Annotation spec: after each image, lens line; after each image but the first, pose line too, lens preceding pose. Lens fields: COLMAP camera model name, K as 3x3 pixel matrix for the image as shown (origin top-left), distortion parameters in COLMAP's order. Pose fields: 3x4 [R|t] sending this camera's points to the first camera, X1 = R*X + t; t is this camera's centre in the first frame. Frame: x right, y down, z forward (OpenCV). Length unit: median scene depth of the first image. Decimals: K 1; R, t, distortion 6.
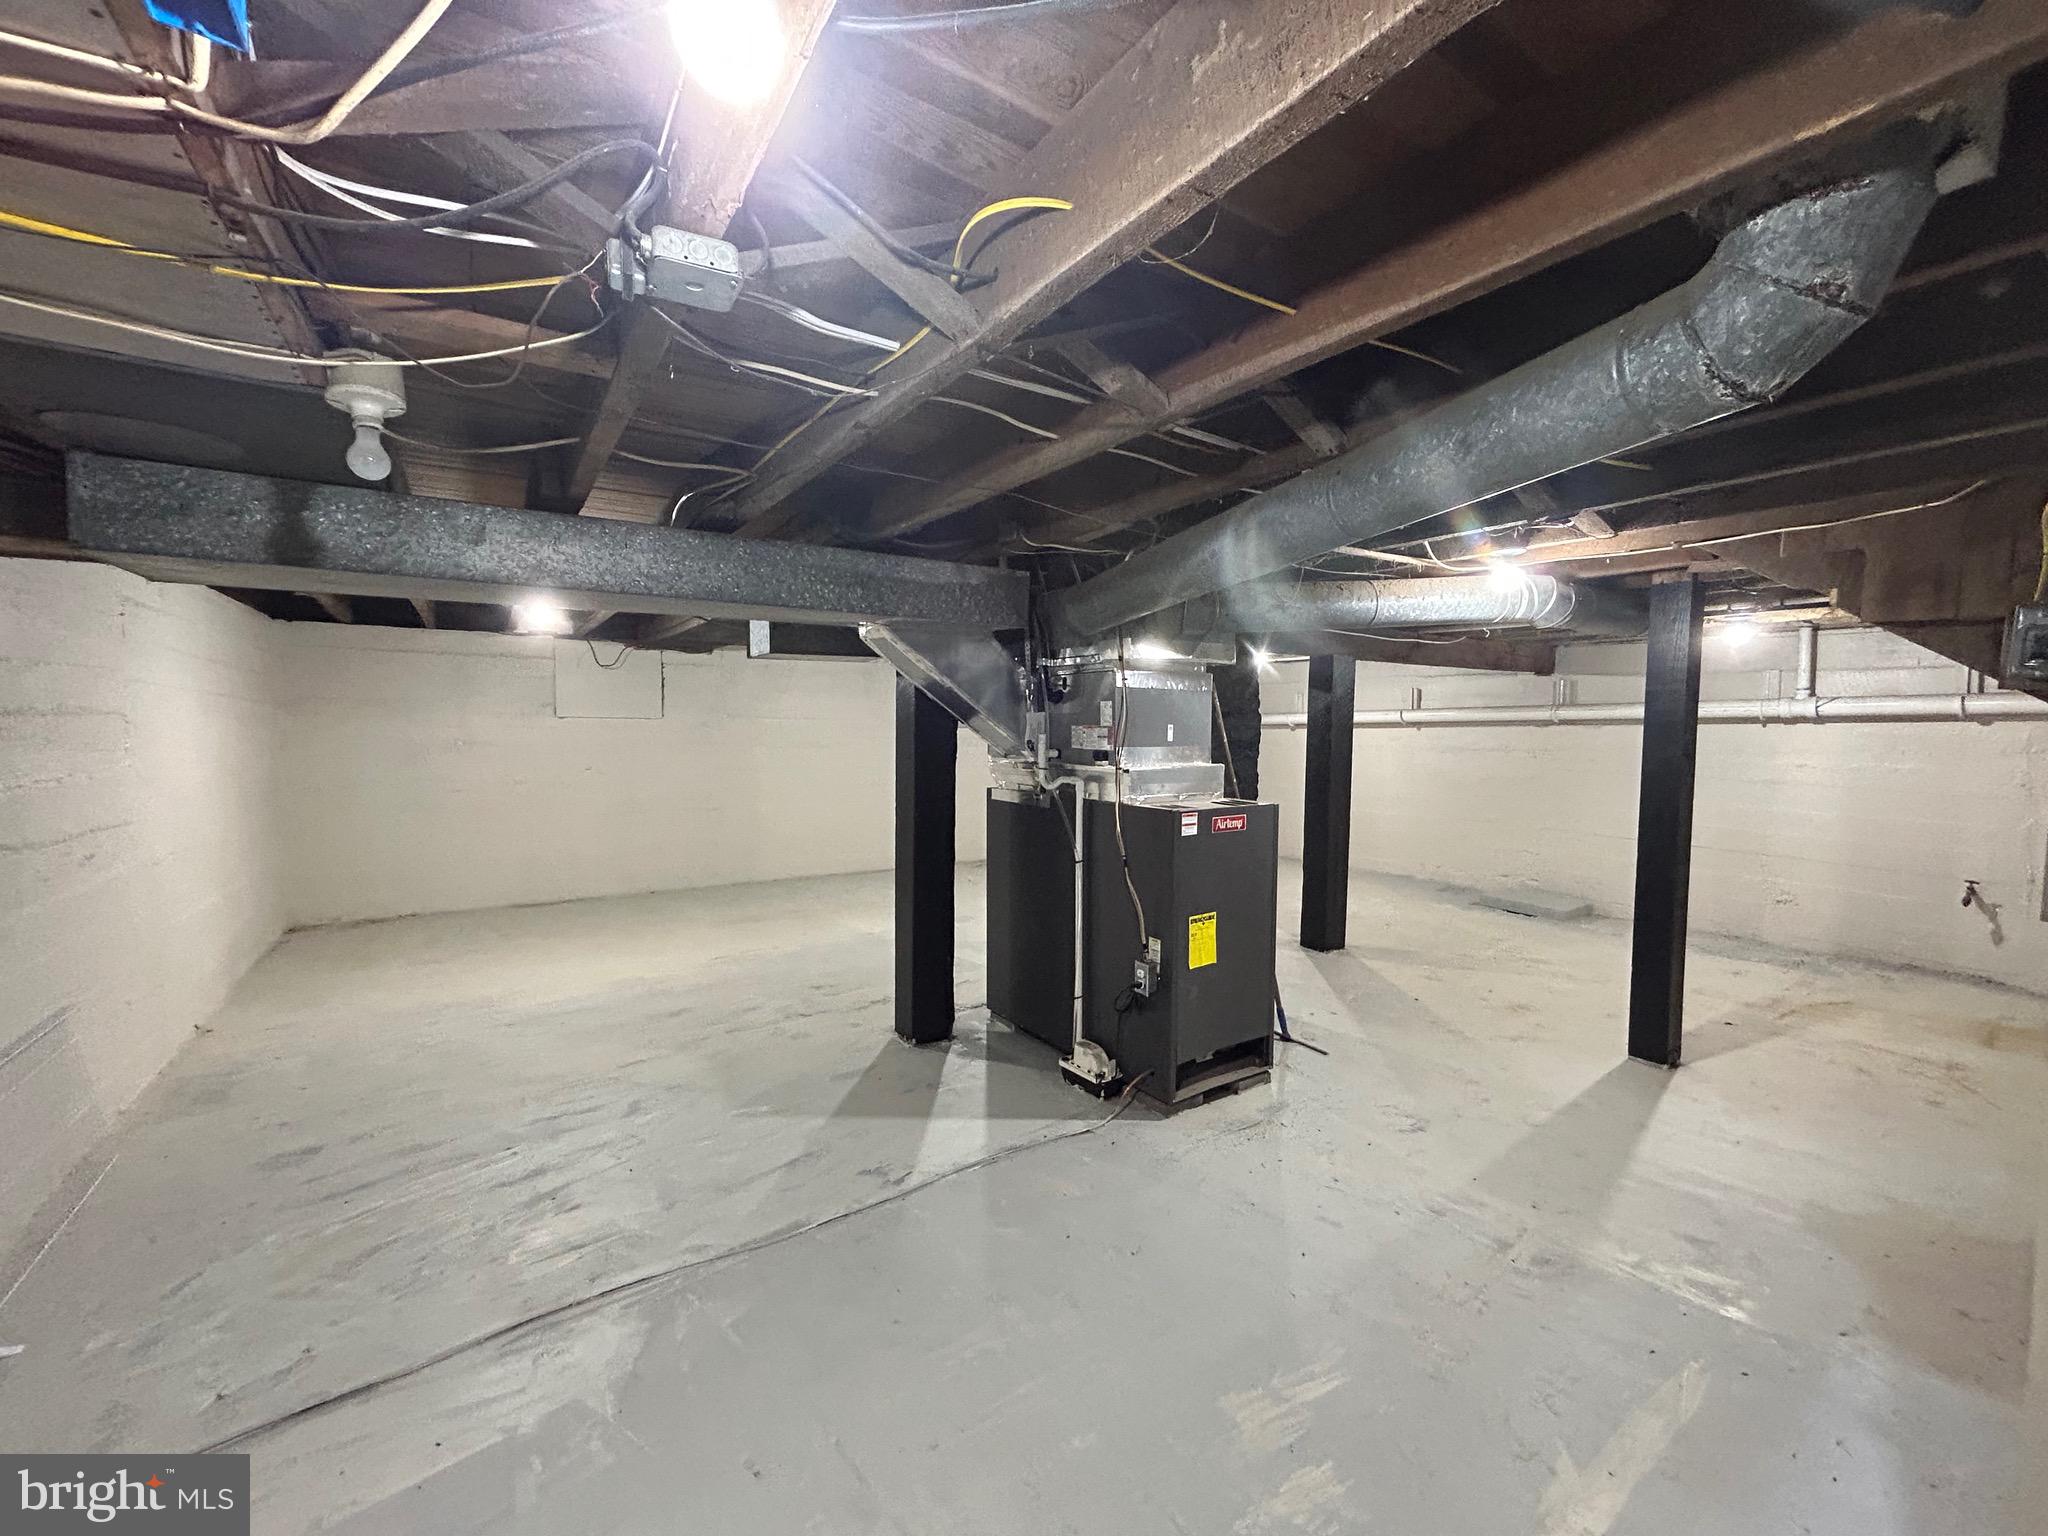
lens RADIAL K [[831.8, 0, 1025.6], [0, 831.8, 764.4], [0, 0, 1]] dist [-0.001548, -0.000468]
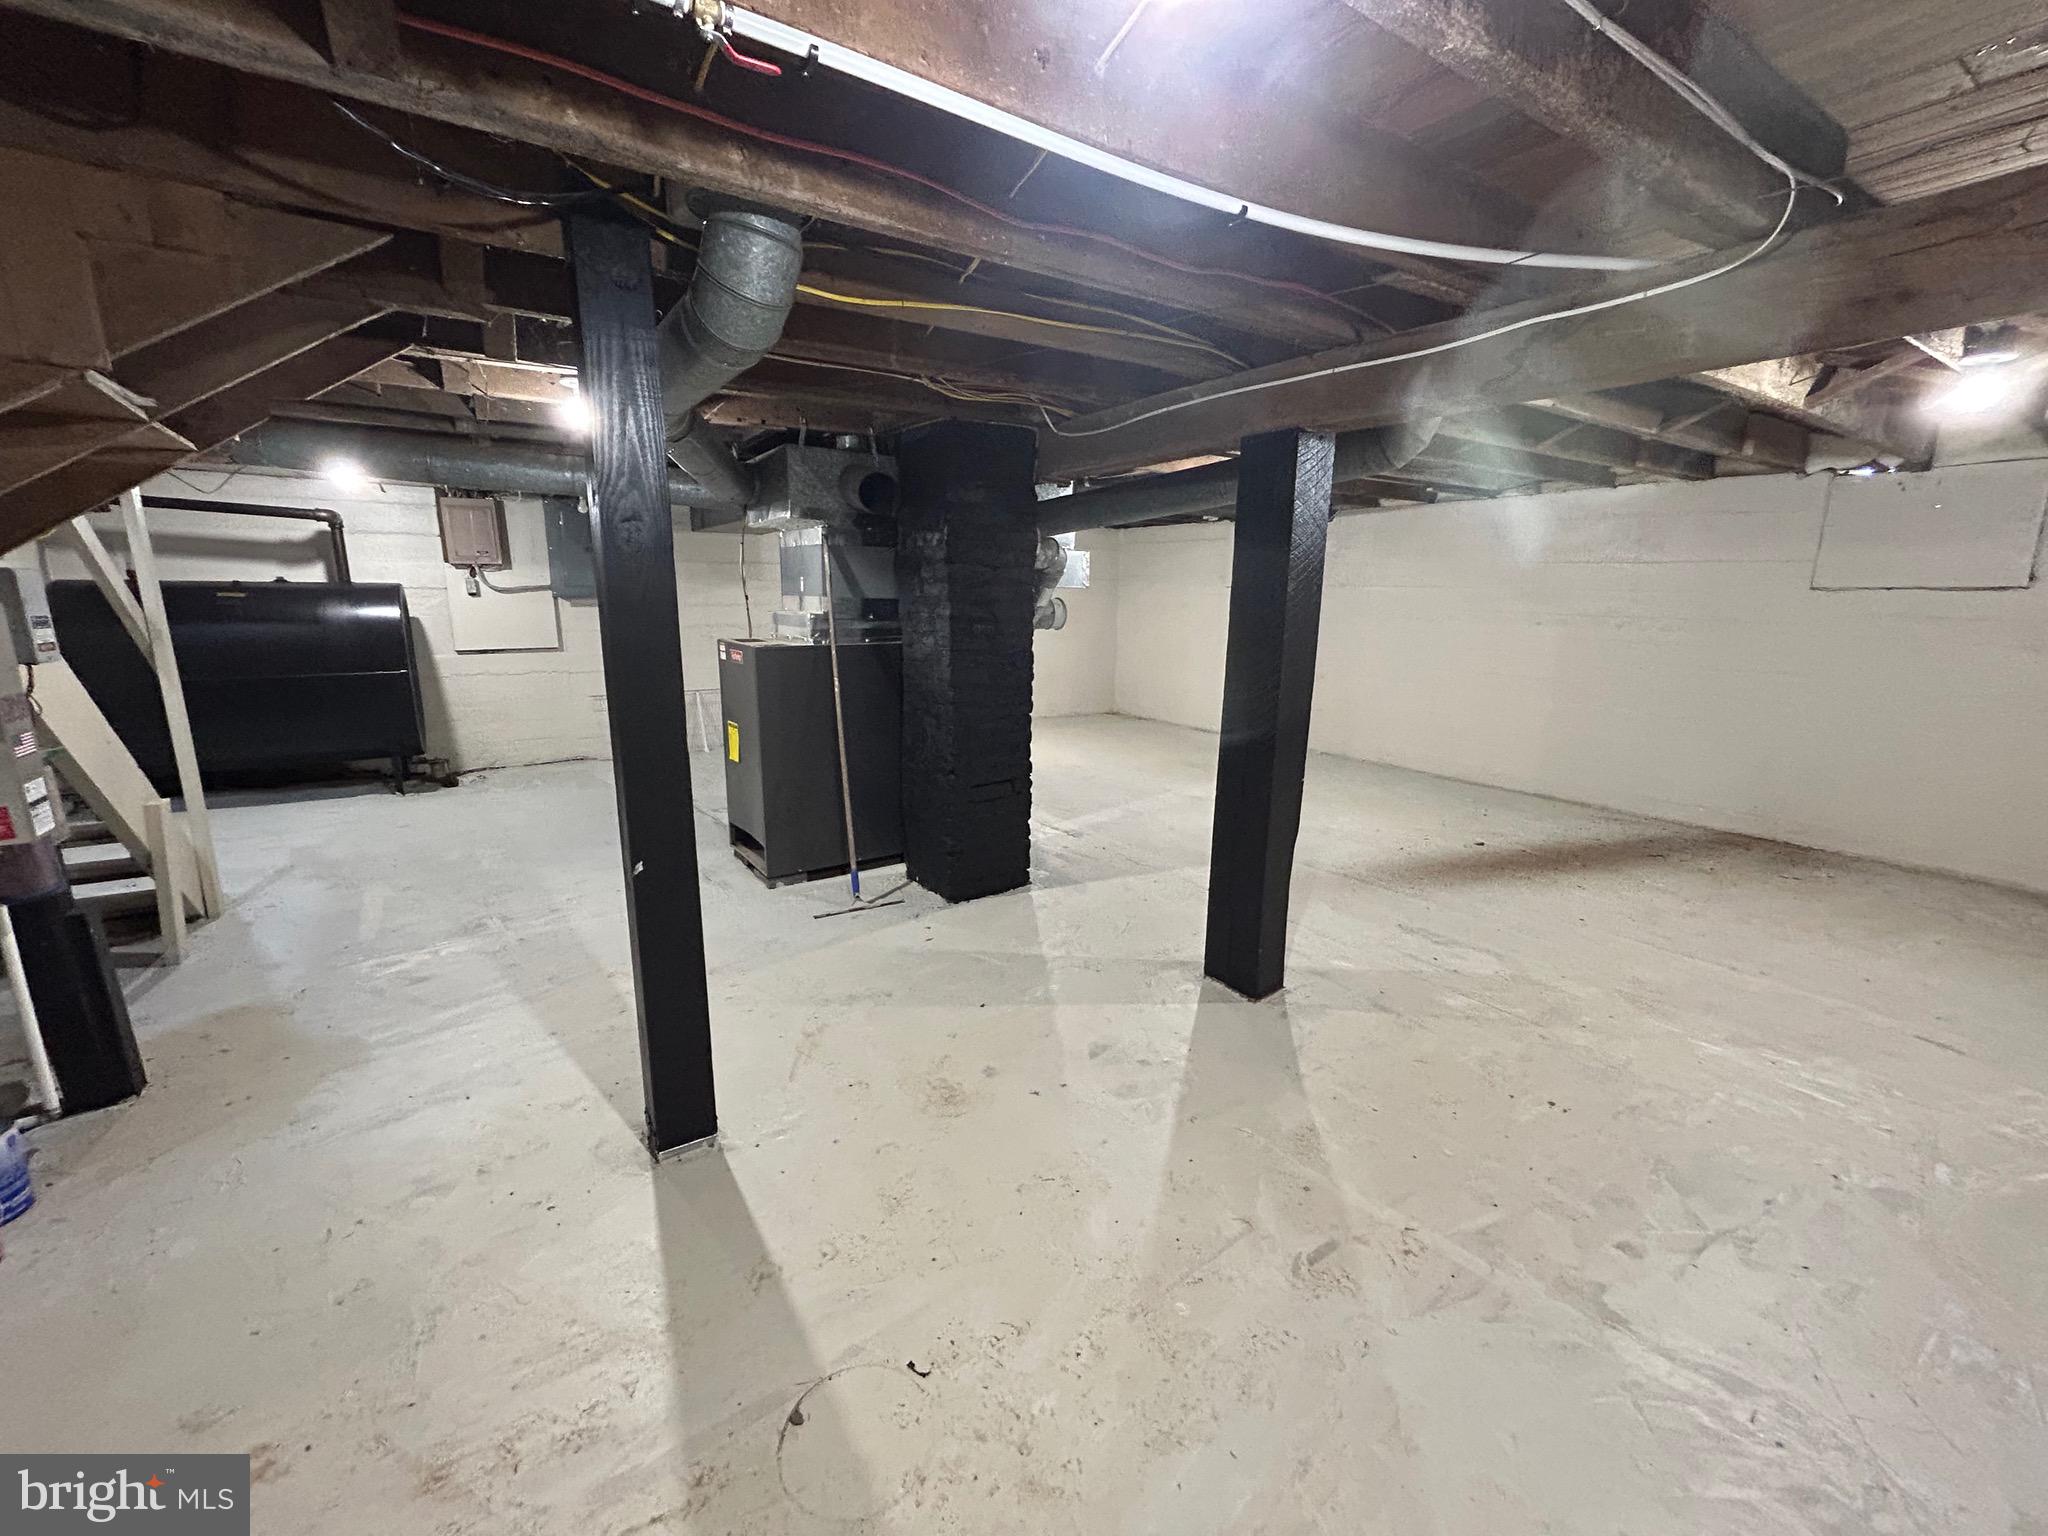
lens RADIAL K [[831.8, 0, 1023.2], [0, 831.8, 774.8], [0, 0, 1]] dist [-0.001548, -0.000468]
pose [[0.004367, 0.209233, -0.977856, 1.896112], [-0.064137, 0.975911, 0.208531, -0.054735], [0.997932, 0.061806, 0.017681, 1.790990]]
